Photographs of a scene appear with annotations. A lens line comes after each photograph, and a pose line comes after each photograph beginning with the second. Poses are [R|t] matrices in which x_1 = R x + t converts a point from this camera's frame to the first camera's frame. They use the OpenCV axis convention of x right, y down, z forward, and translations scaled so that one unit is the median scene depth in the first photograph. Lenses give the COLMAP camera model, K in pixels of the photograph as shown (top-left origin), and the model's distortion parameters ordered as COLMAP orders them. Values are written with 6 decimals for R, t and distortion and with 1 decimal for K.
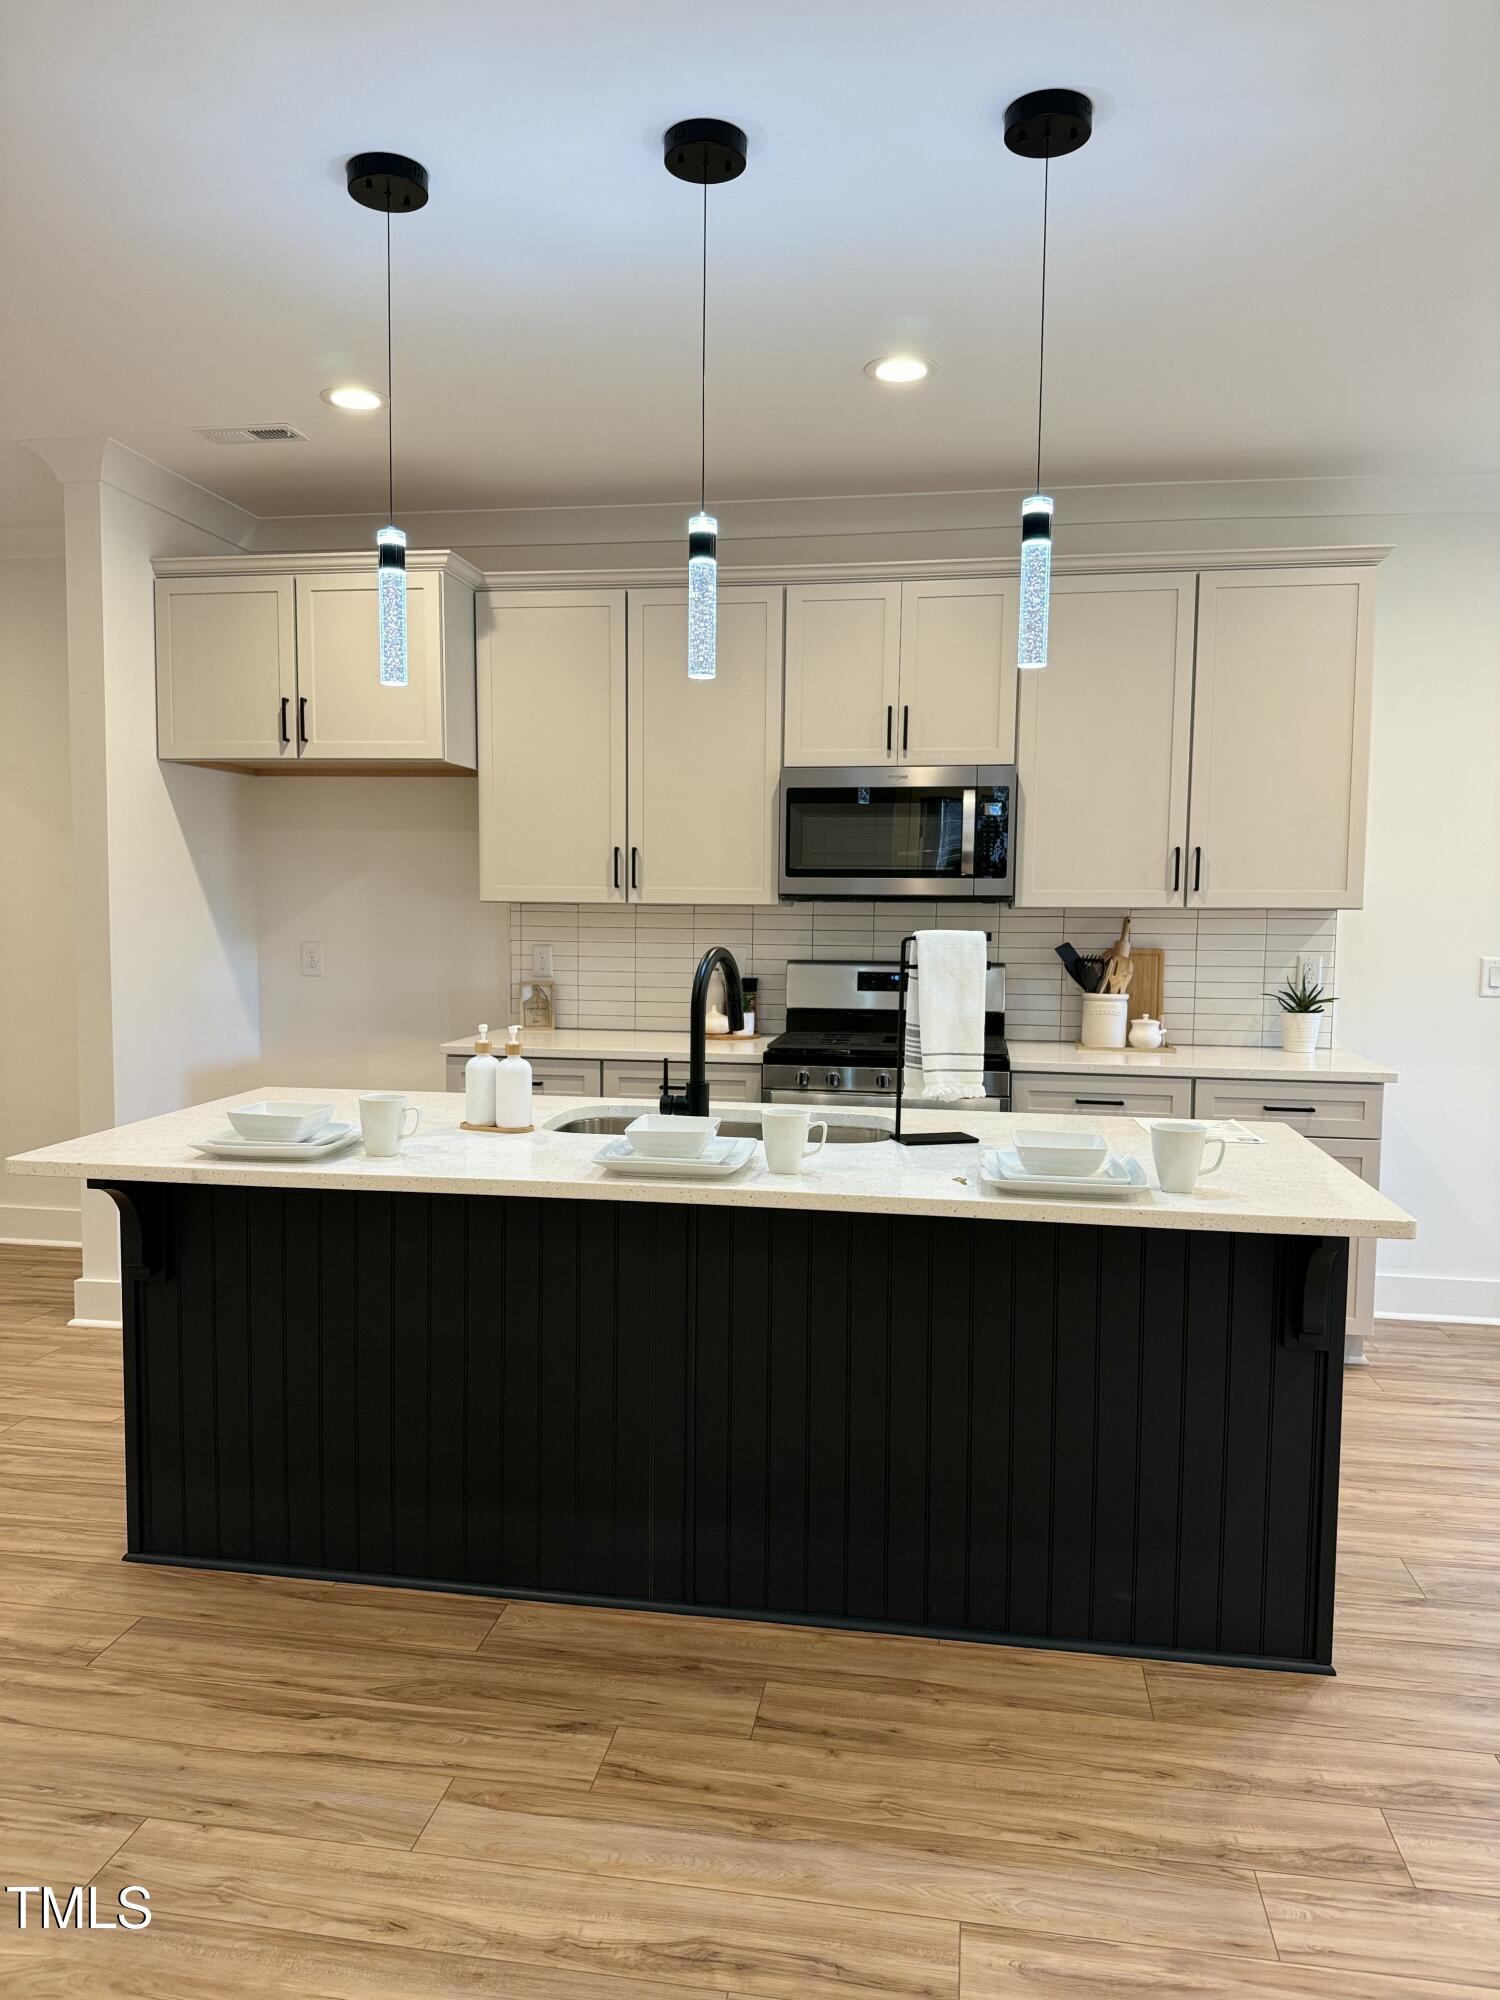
lens RADIAL K [[1447.2, 0, 750.0], [0, 1447.2, 1000.0], [0, 0, 1]] dist [-0.003083, -0.000634]
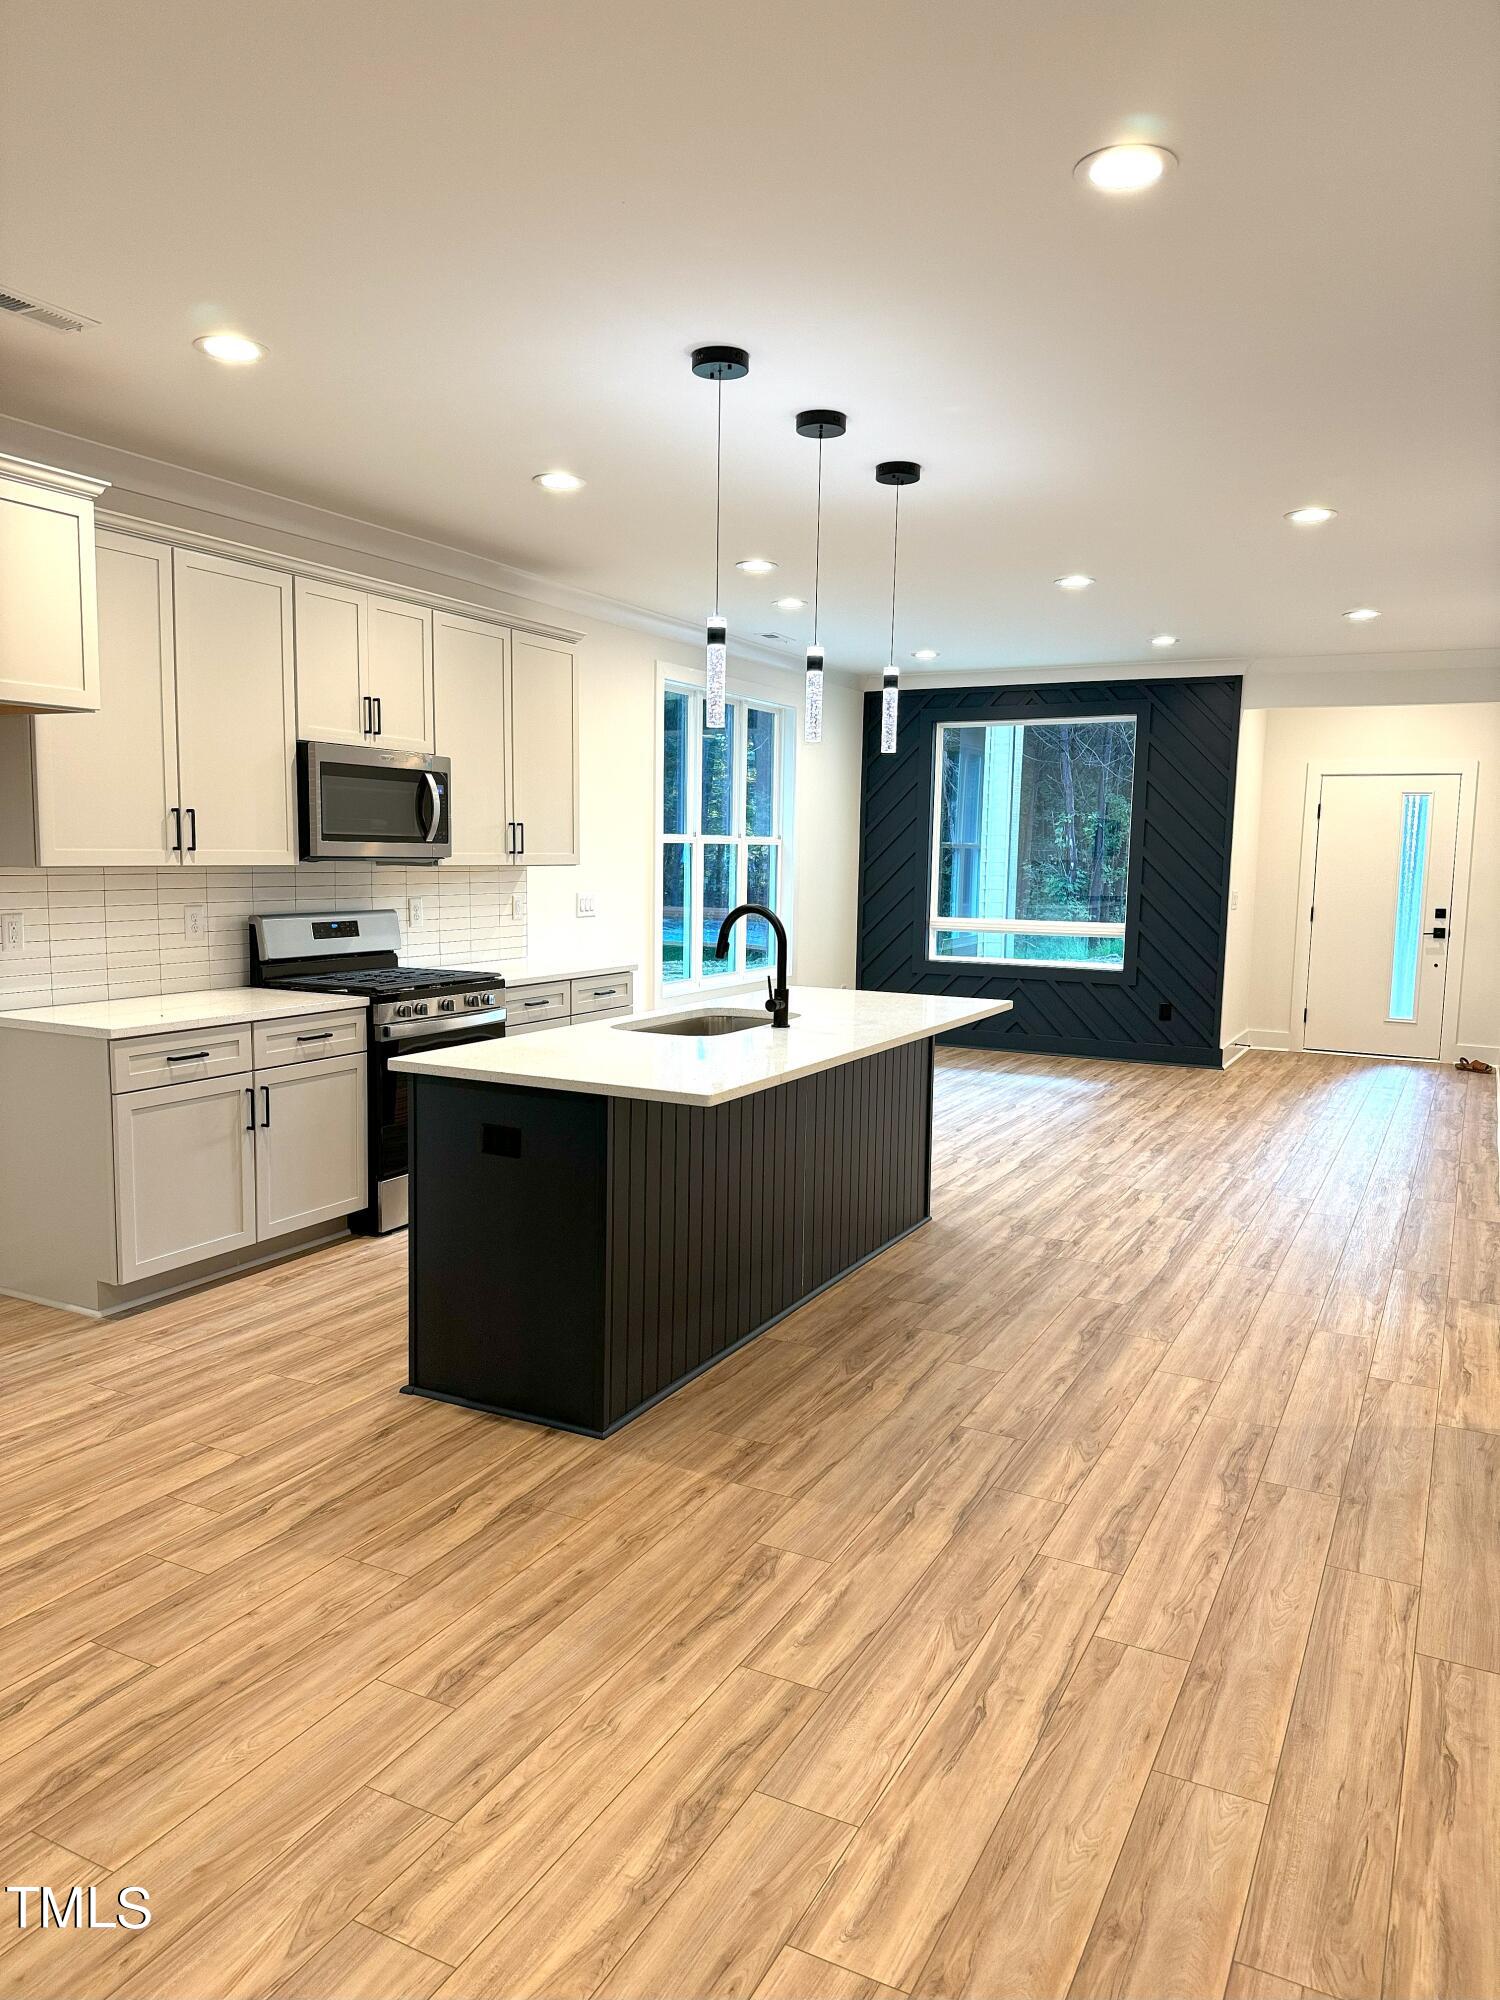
lens RADIAL K [[1402.6, 0, 783.2], [0, 1402.6, 994.0], [0, 0, 1]] dist [0.113592, -0.001186]
pose [[0.283518, -0.103314, 0.953385, -1.671251], [0.052761, 0.994354, 0.092064, -0.087308], [-0.957514, 0.024200, 0.287368, 0.583152]]
